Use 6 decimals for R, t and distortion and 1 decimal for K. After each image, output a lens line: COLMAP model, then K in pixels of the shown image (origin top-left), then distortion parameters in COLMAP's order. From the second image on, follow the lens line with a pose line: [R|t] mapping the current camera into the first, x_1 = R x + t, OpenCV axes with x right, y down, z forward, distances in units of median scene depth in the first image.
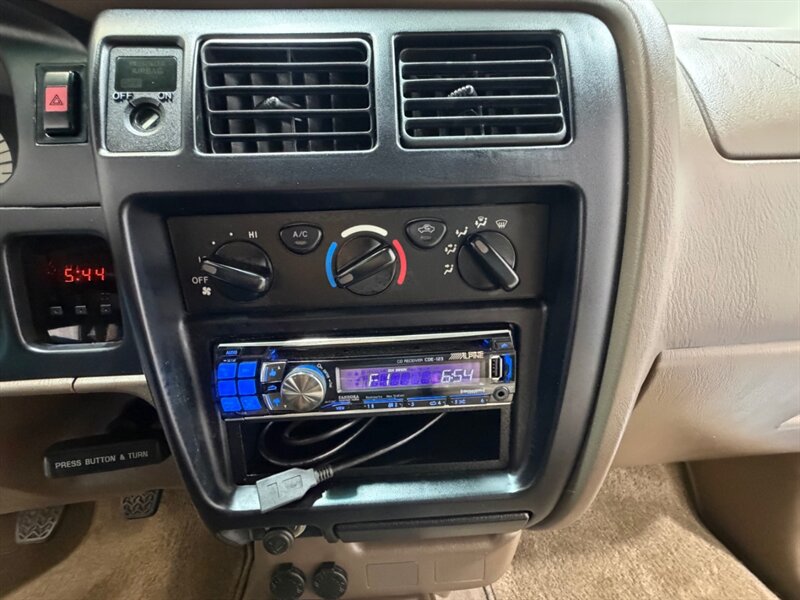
lens RADIAL K [[320.7, 0, 398.0], [0, 320.7, 302.4], [0, 0, 1]] dist [0.000497, -0.000175]
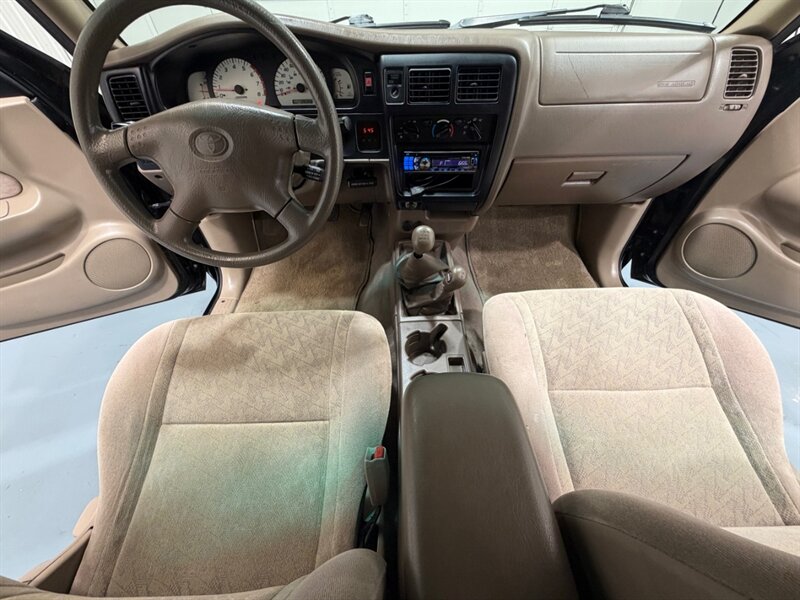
lens RADIAL K [[320.7, 0, 398.0], [0, 320.7, 302.4], [0, 0, 1]] dist [0.000497, -0.000175]
pose [[0.996018, 0.070895, -0.054051, -0.280113], [-0.027440, 0.820660, 0.570758, -0.608882], [0.084821, -0.567002, 0.819338, -3.351168]]
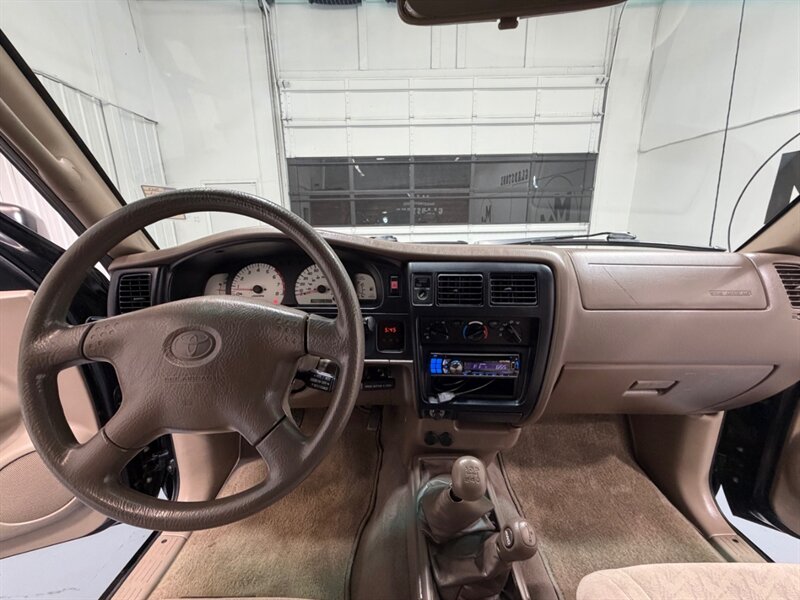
lens RADIAL K [[320.7, 0, 398.0], [0, 320.7, 302.4], [0, 0, 1]] dist [0.000497, -0.000175]
pose [[0.993903, 0.052072, -0.097189, -0.597163], [-0.047919, 0.997856, 0.044585, -0.544055], [0.099303, -0.039656, 0.994267, -2.412018]]
